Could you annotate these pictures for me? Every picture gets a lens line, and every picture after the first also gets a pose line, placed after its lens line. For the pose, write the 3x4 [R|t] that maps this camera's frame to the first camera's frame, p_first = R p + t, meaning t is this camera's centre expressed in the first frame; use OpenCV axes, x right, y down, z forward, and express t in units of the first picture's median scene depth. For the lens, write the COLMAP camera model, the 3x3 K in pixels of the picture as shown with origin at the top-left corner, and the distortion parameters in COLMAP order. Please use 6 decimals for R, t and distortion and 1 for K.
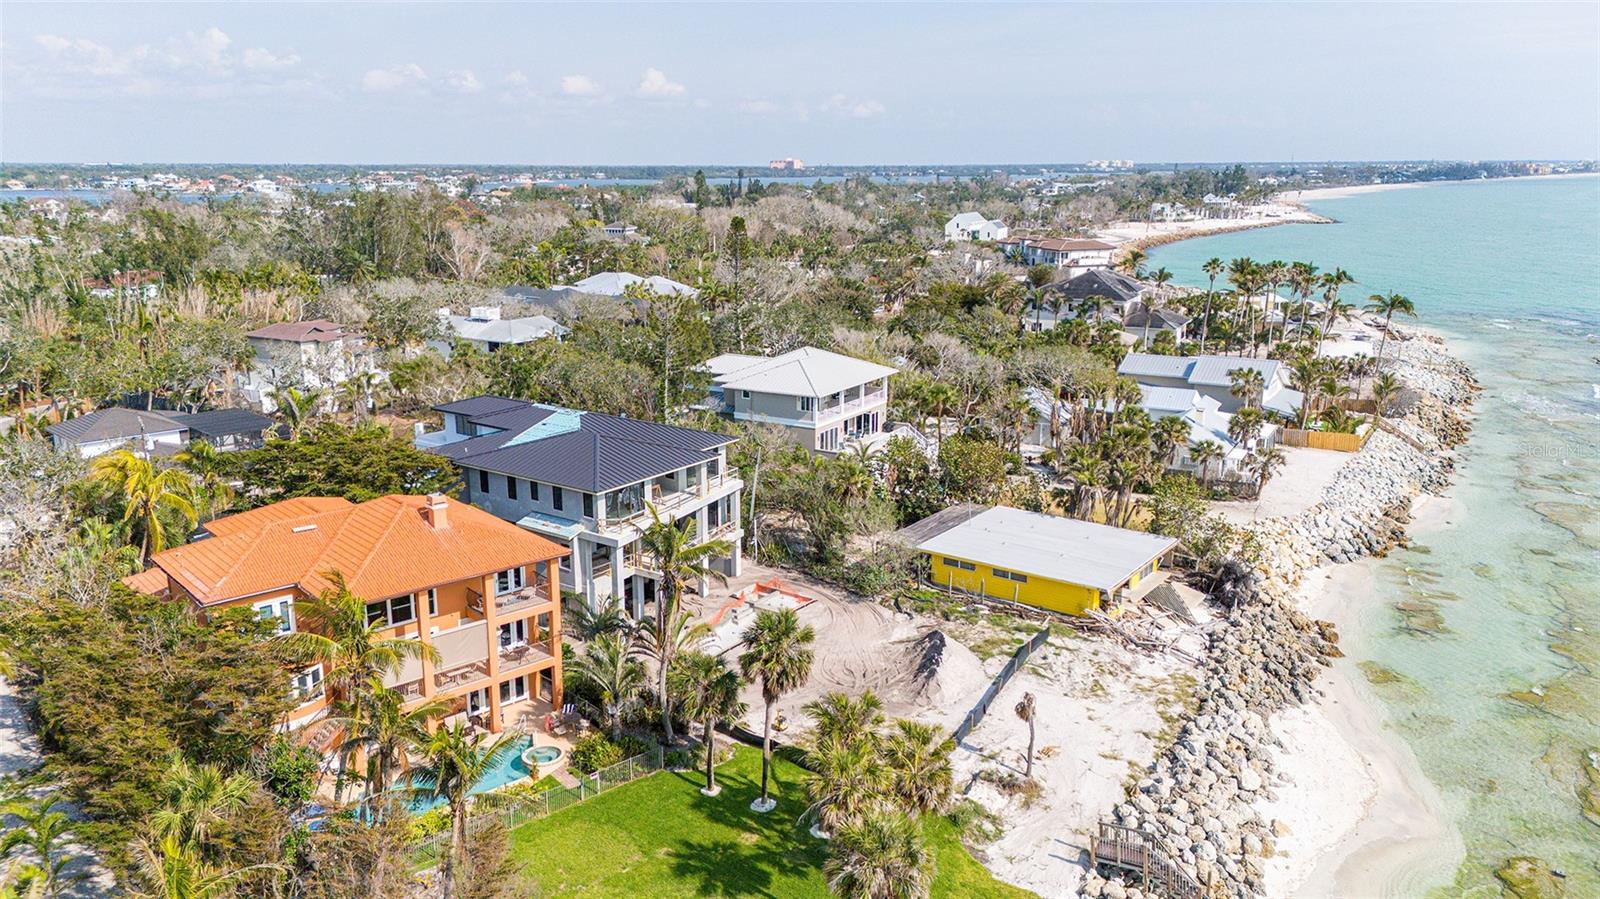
lens RADIAL K [[1156.9, 0, 775.1], [0, 1156.9, 448.6], [0, 0, 1]] dist [0.098572, -0.105372]
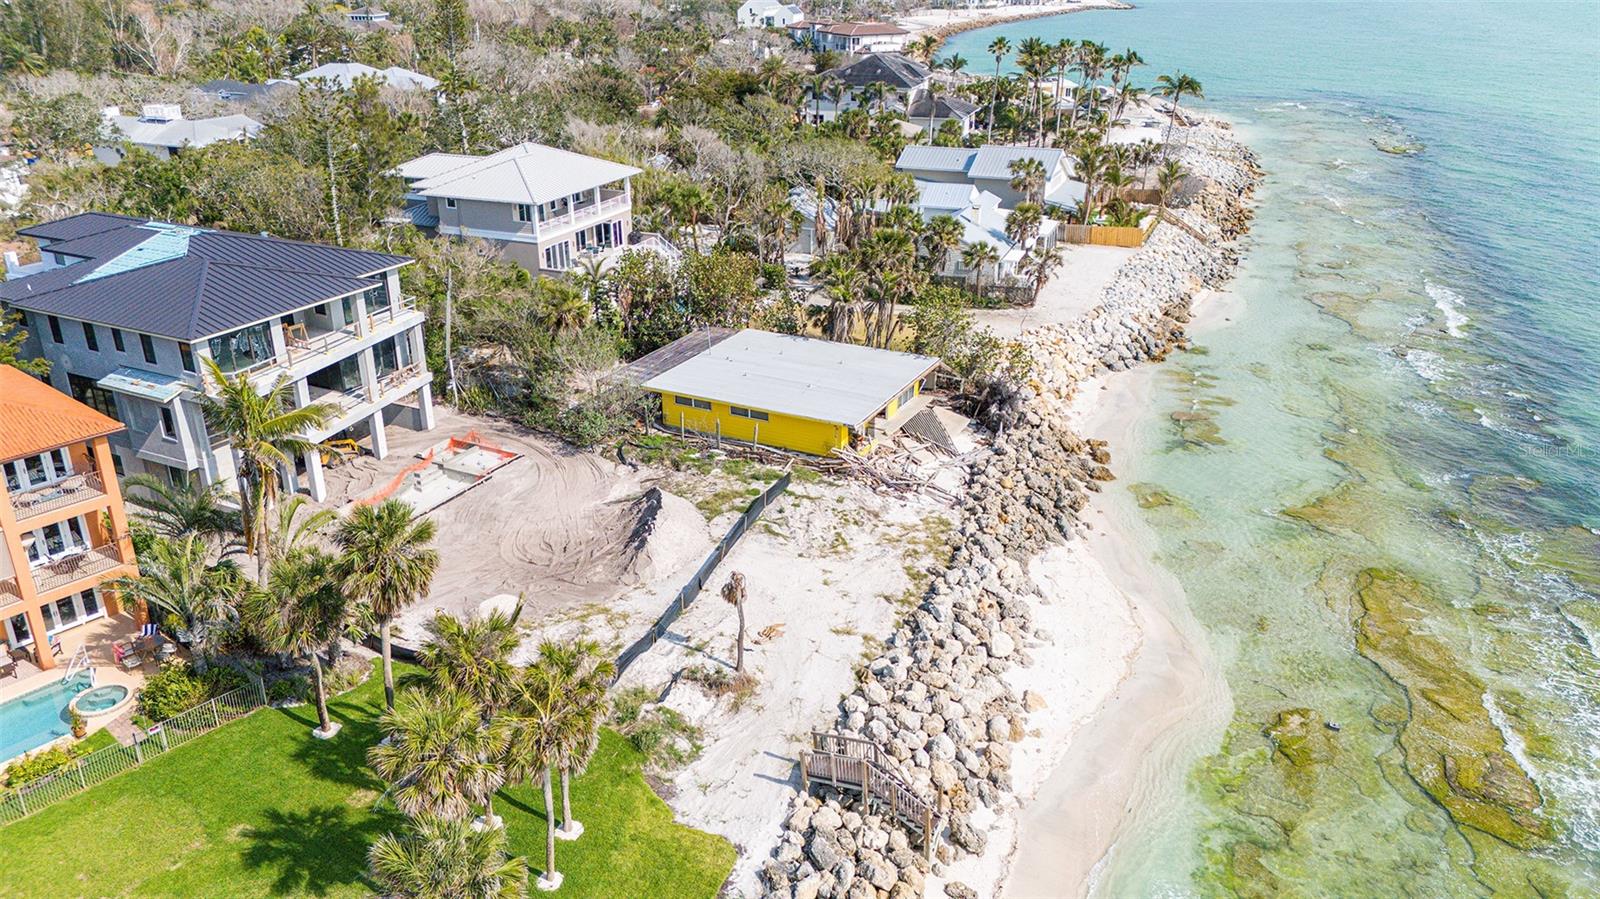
lens RADIAL K [[1168.4, 0, 776.8], [0, 1168.4, 434.4], [0, 0, 1]] dist [0.201151, -0.459616]
pose [[0.987019, -0.059360, 0.149229, 0.089219], [0.036845, 0.988098, 0.149346, -0.002486], [-0.156318, -0.141909, 0.977459, 0.150775]]
